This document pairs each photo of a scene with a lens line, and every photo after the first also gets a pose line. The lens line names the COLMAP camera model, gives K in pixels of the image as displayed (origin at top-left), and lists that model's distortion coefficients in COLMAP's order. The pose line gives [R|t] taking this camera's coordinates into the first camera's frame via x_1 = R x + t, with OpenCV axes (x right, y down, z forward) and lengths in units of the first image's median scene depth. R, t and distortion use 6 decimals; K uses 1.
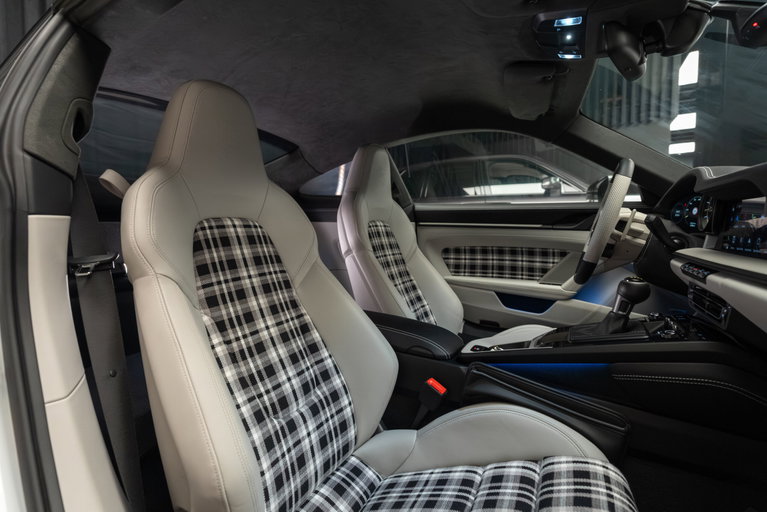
lens RADIAL K [[358.5, 0, 368.6], [0, 358.5, 253.5], [0, 0, 1]] dist [0.001835, -0.000240]
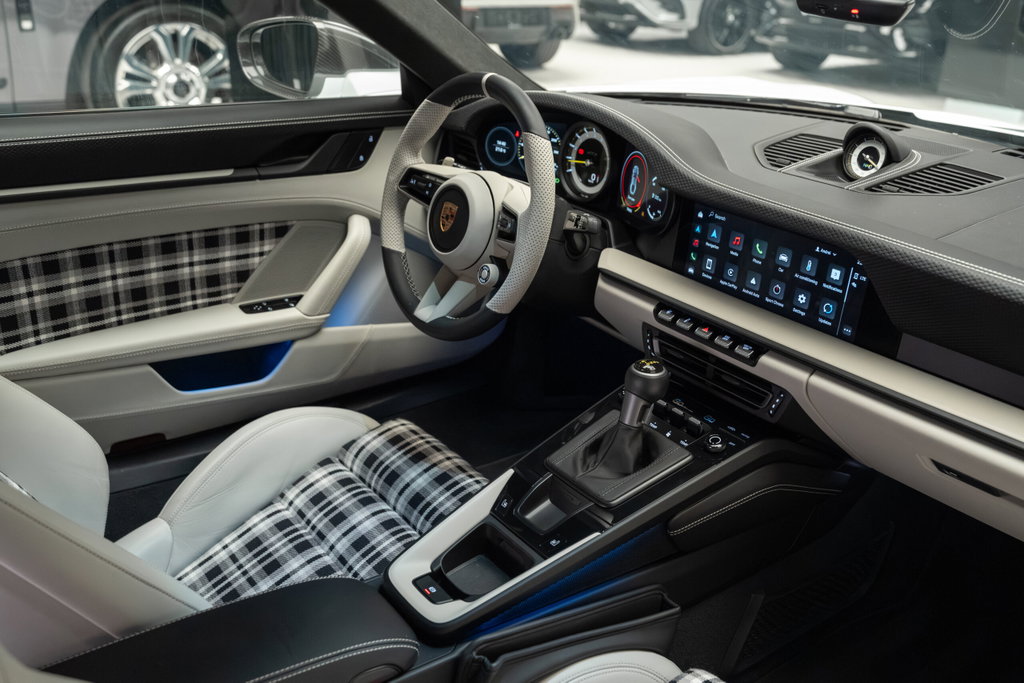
lens RADIAL K [[927.1, 0, 512.0], [0, 927.1, 341.5], [0, 0, 1]] dist [0.011109, -0.000662]
pose [[0.391964, -0.360963, 0.846210, -0.317575], [0.034018, 0.924870, 0.378759, -0.278551], [-0.919352, -0.119673, 0.374795, 0.321648]]
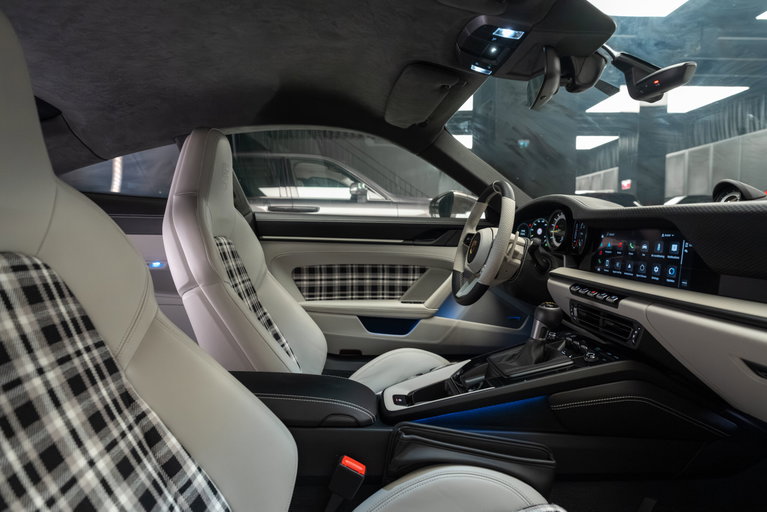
lens RADIAL K [[396.1, 0, 383.5], [0, 396.1, 256.0], [0, 0, 1]] dist [-0.001153, -0.001392]
pose [[0.833300, -0.033769, 0.551788, -0.132897], [0.036832, 0.999306, 0.005534, -0.046052], [-0.551593, 0.015712, 0.833966, 0.163154]]
